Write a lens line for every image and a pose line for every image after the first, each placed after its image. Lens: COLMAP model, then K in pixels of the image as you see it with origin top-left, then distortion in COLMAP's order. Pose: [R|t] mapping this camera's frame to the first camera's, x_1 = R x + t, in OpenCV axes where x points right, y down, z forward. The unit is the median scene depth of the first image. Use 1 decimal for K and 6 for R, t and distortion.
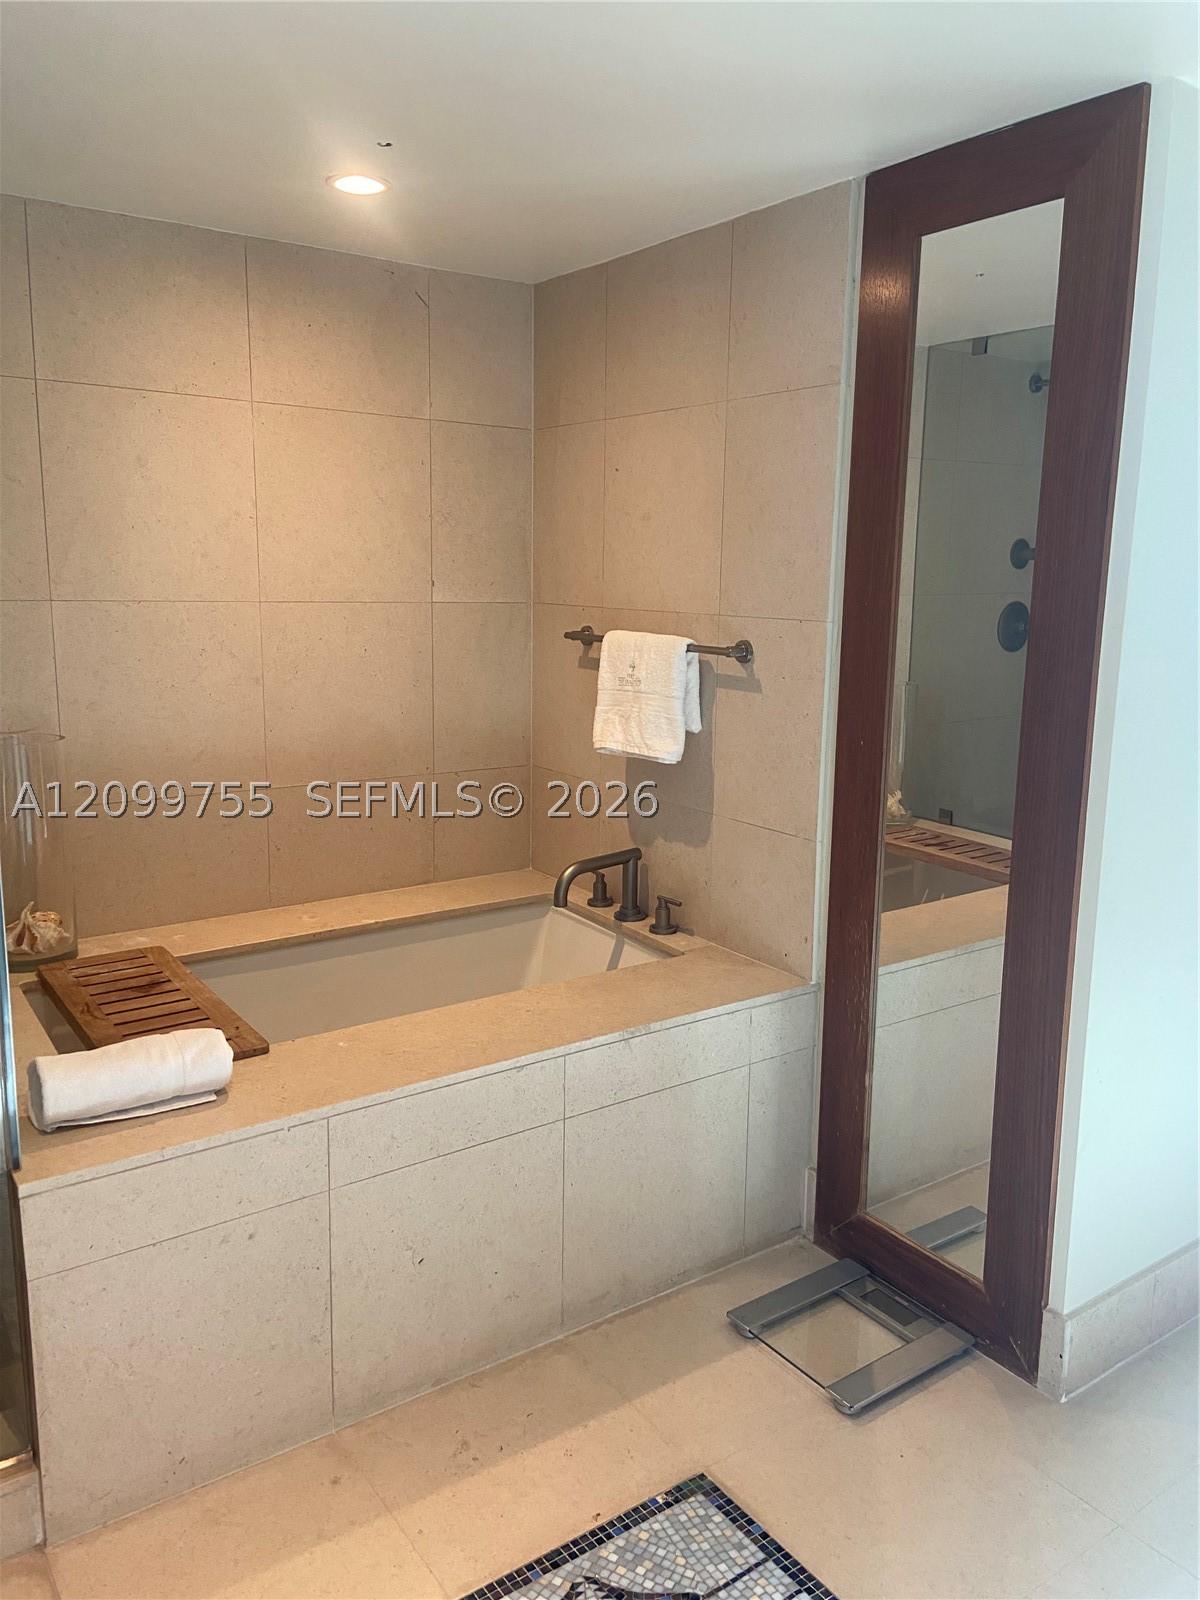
lens RADIAL K [[1219.2, 0, 602.5], [0, 1219.2, 791.5], [0, 0, 1]] dist [0.126436, -0.148289]
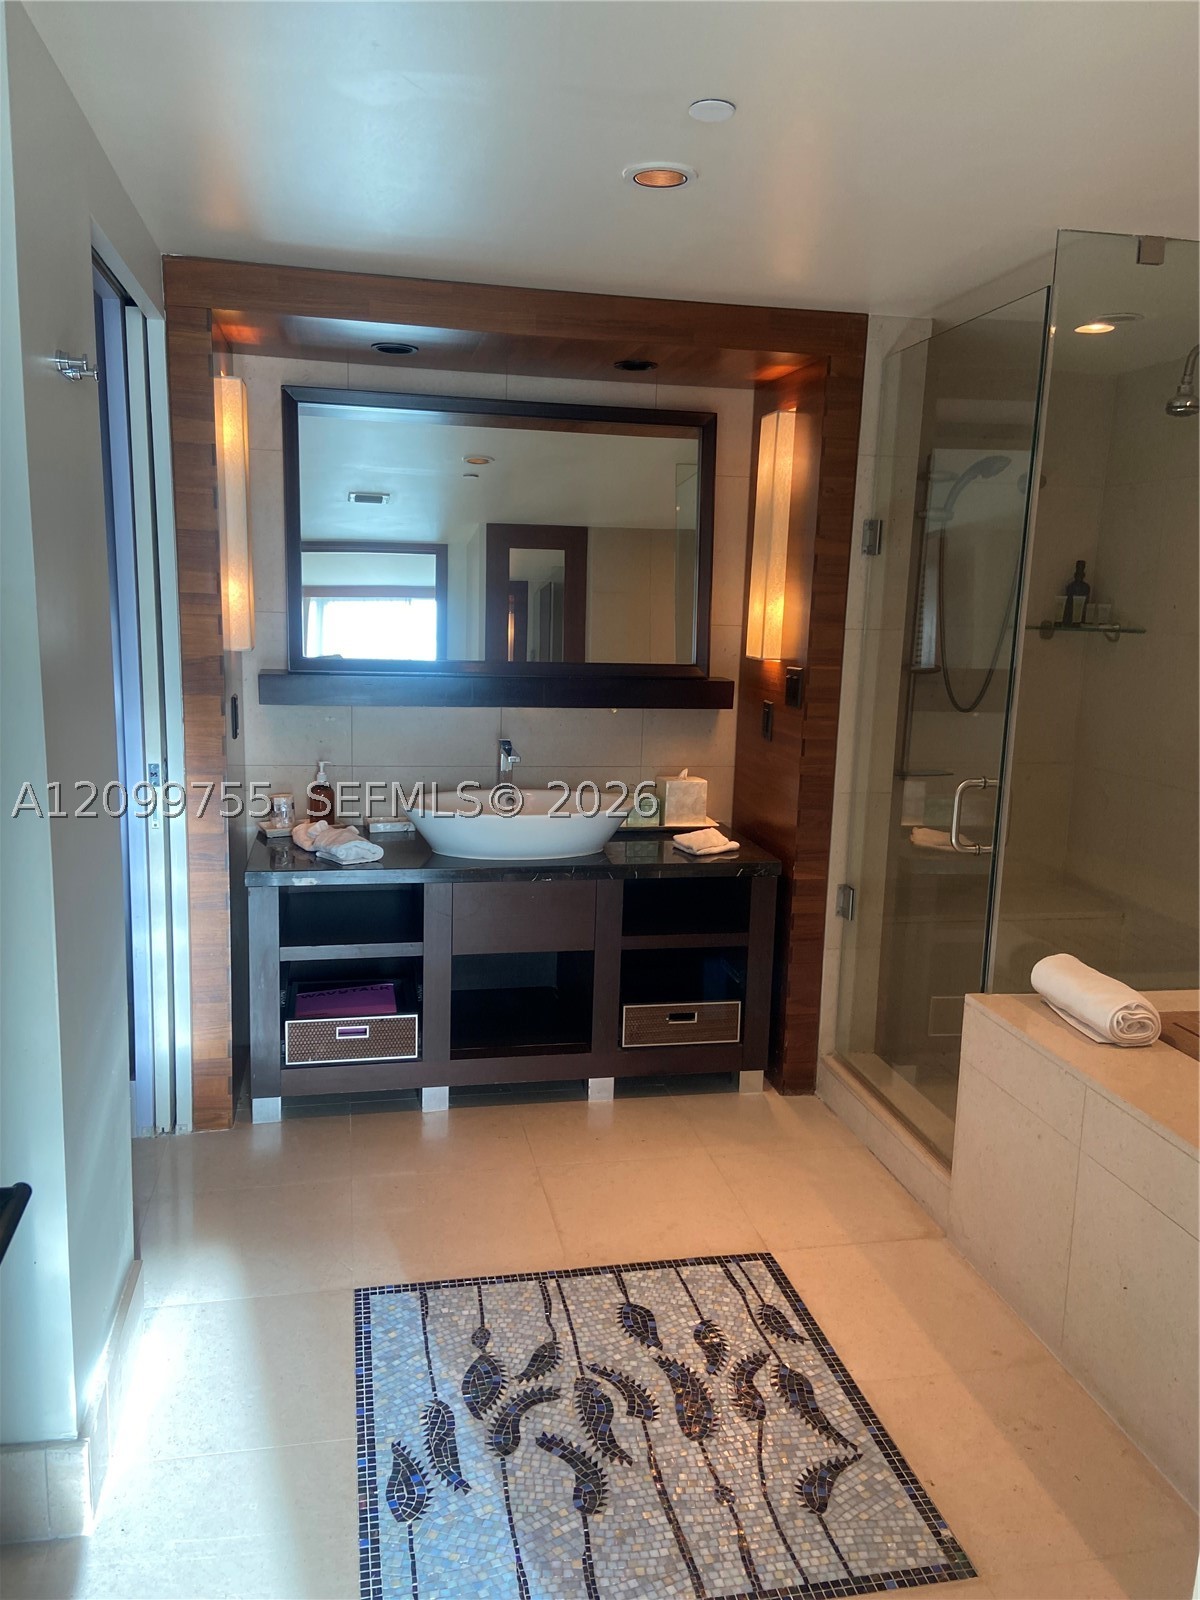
lens RADIAL K [[1219.2, 0, 601.9], [0, 1219.2, 801.7], [0, 0, 1]] dist [0.126436, -0.148289]
pose [[-0.391358, 0.132583, -0.910637, 0.727769], [-0.203104, 0.952720, 0.225996, -0.117092], [0.897545, 0.273399, -0.345927, 0.694296]]
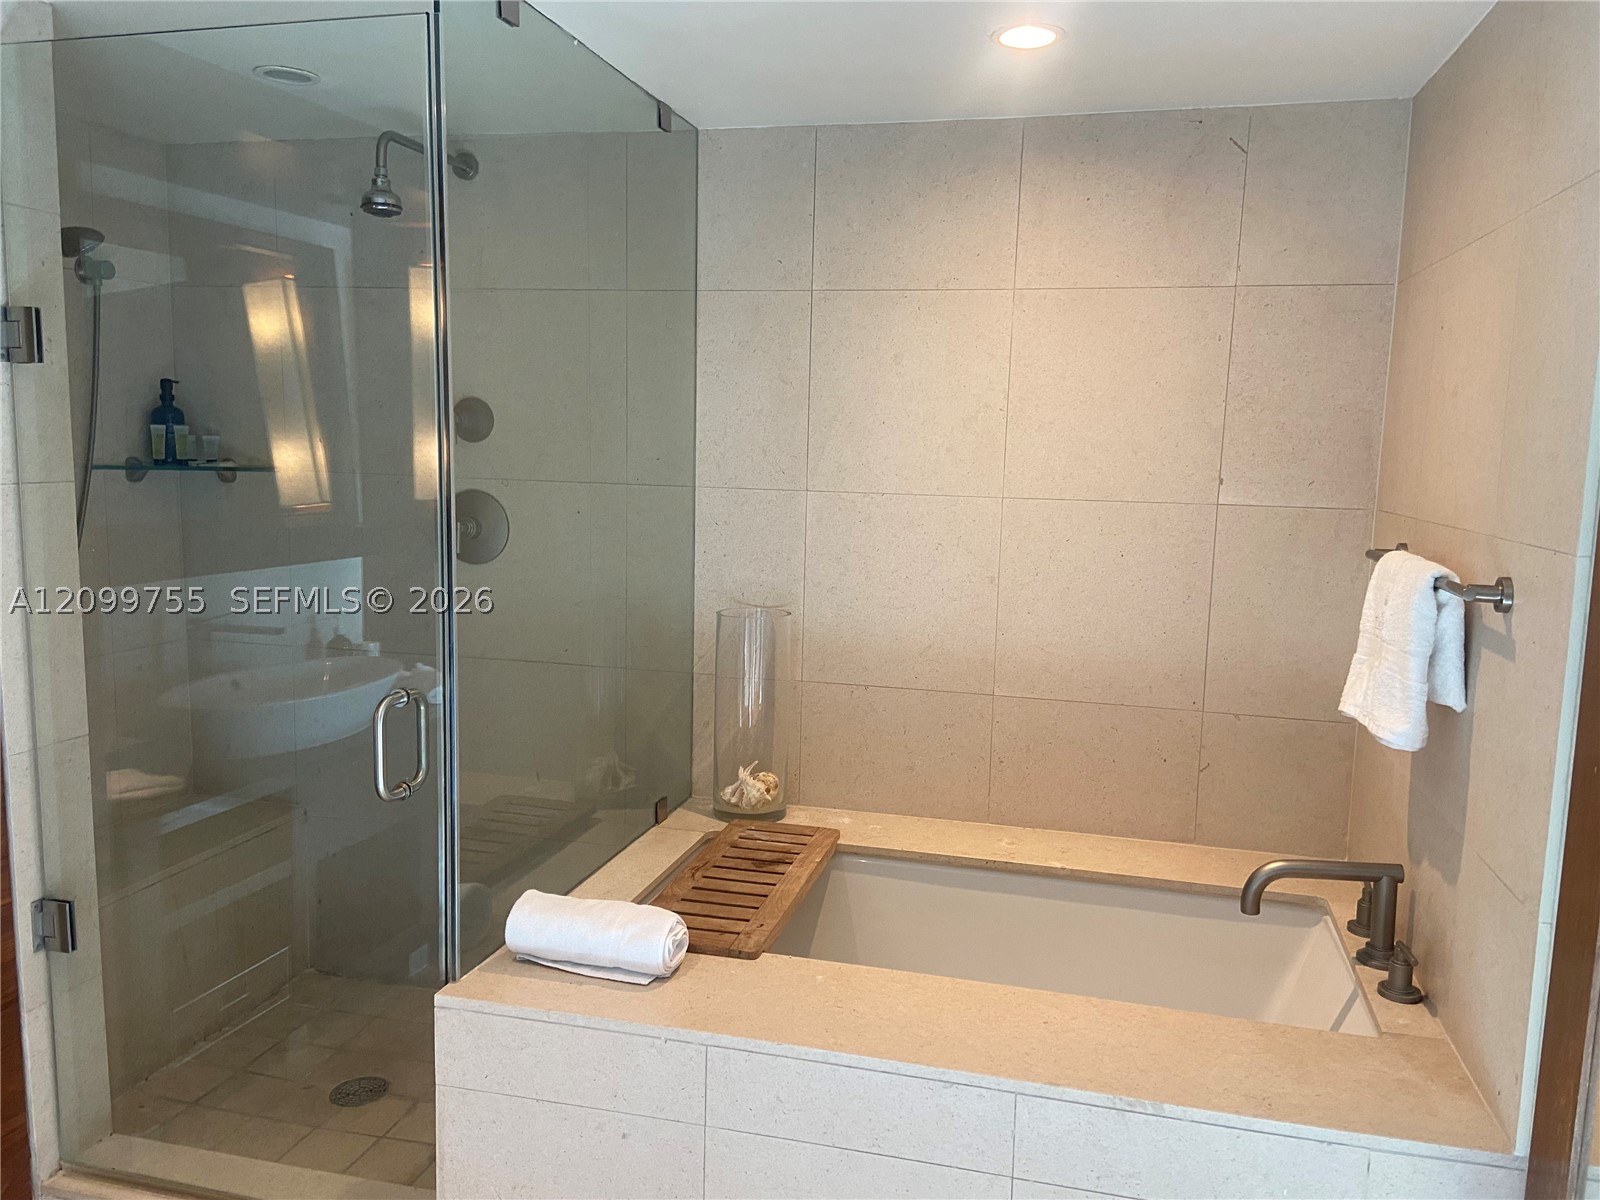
lens RADIAL K [[1219.2, 0, 801.9], [0, 1219.2, 602.0], [0, 0, 1]] dist [0.126436, -0.148289]
pose [[0.655234, 0.099984, -0.748780, 0.365730], [-0.150924, 0.988545, -0.000068, -0.056660], [0.740197, 0.113053, 0.662818, 0.301784]]
